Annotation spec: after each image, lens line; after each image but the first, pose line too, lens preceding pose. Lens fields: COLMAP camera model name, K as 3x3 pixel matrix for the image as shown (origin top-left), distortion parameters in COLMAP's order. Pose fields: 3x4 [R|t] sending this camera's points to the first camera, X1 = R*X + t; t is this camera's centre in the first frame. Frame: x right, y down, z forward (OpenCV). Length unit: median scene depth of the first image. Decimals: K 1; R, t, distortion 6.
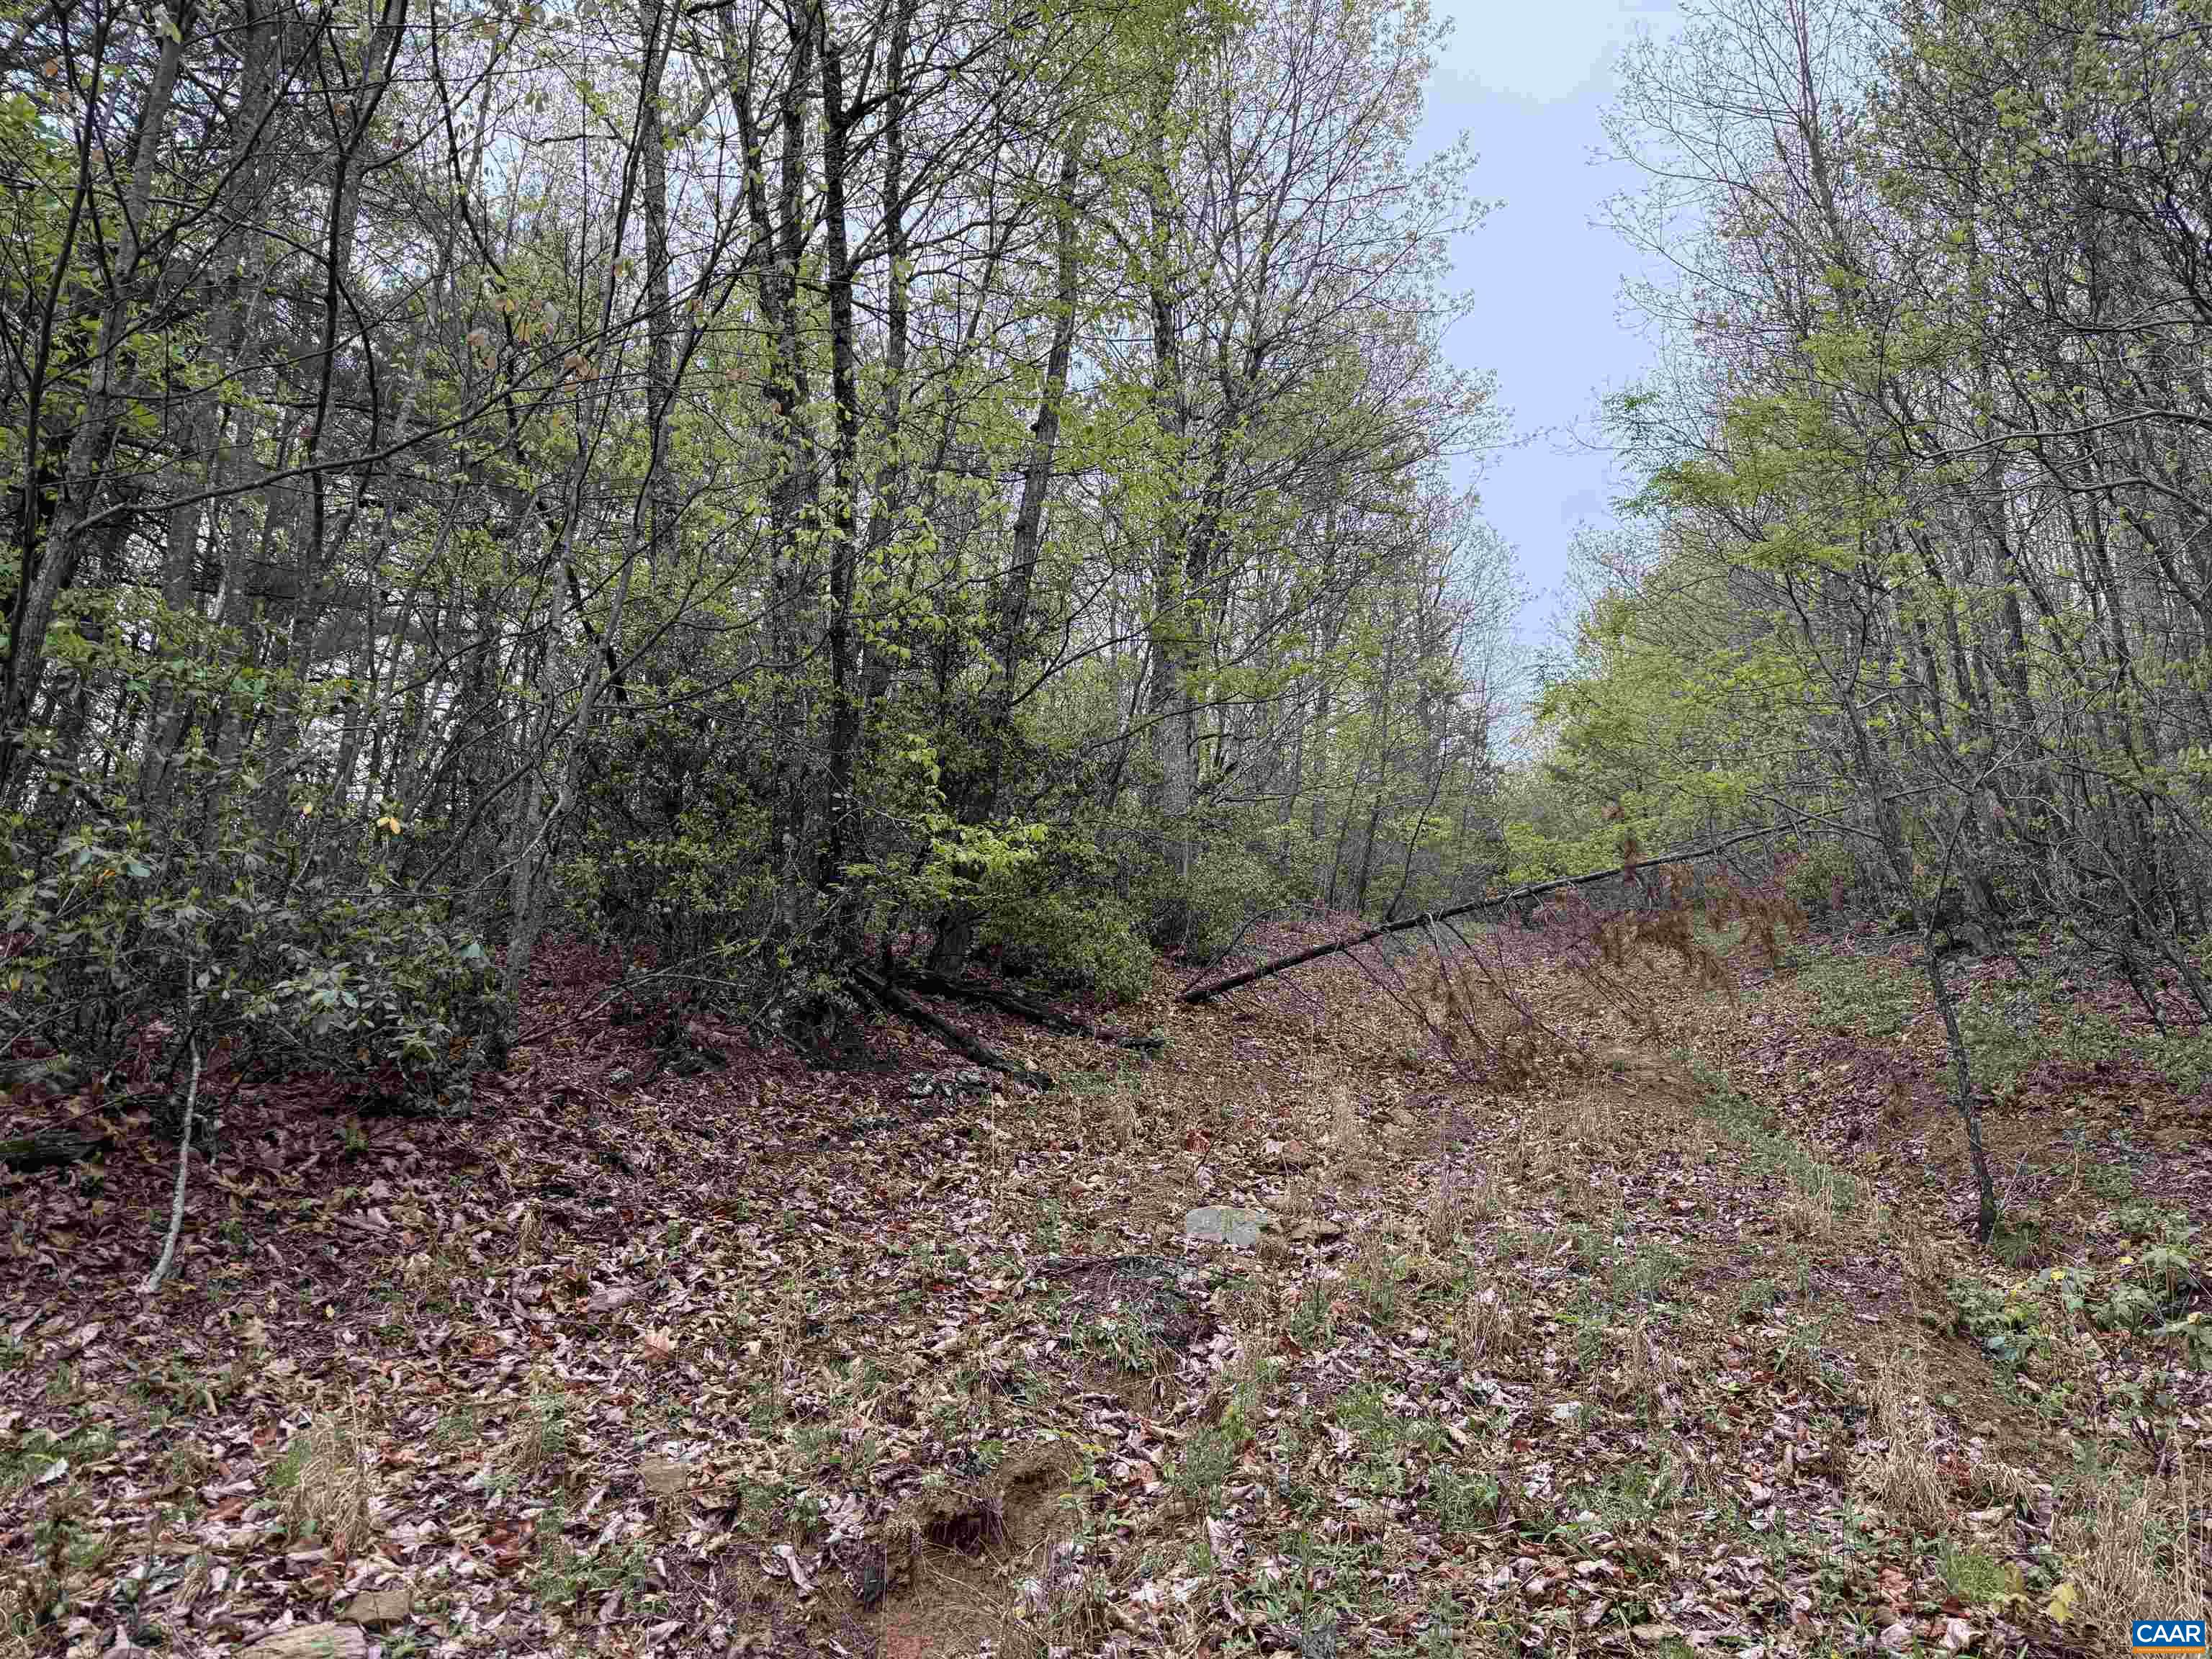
lens RADIAL K [[1597.6, 0, 995.3], [0, 1597.6, 778.2], [0, 0, 1]] dist [0.109907, -0.167178]
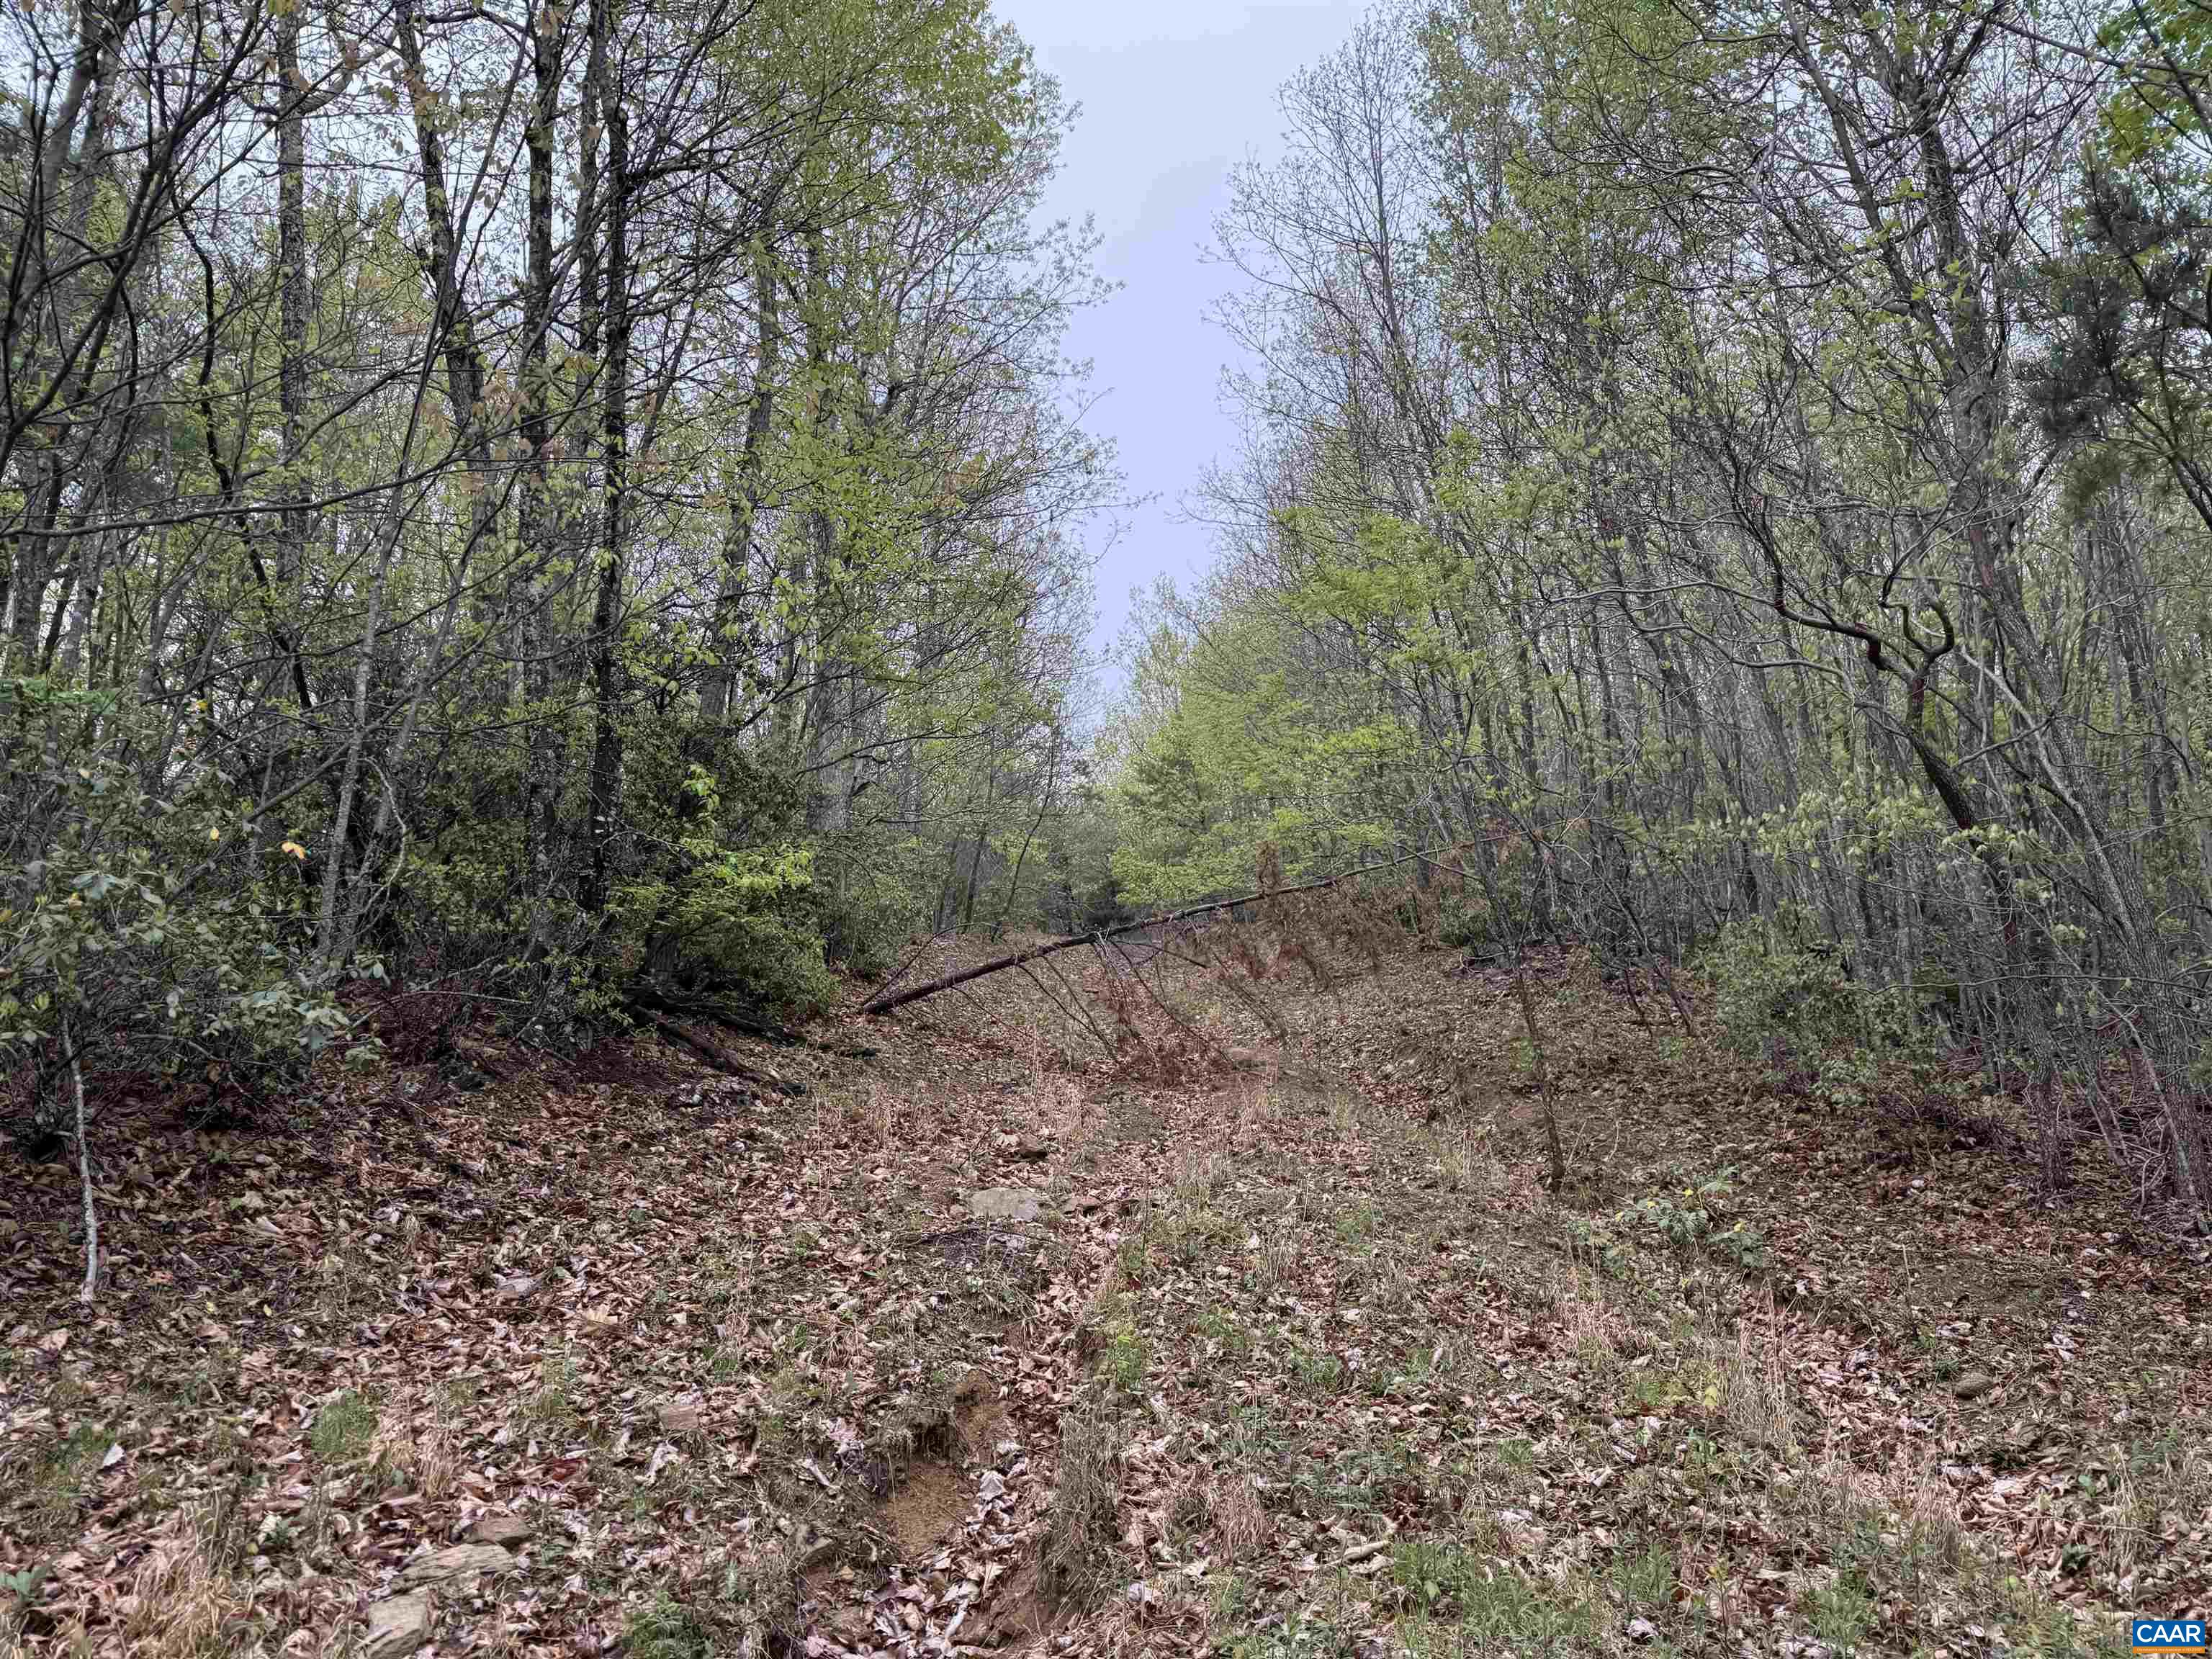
lens RADIAL K [[1547.5, 0, 1107.3], [0, 1547.5, 816.9], [0, 0, 1]] dist [0.047192, -0.055316]
pose [[0.952036, 0.030589, 0.304453, -0.169838], [-0.034241, 0.999391, 0.006662, -0.015114], [-0.304064, -0.016767, 0.952504, -0.105798]]
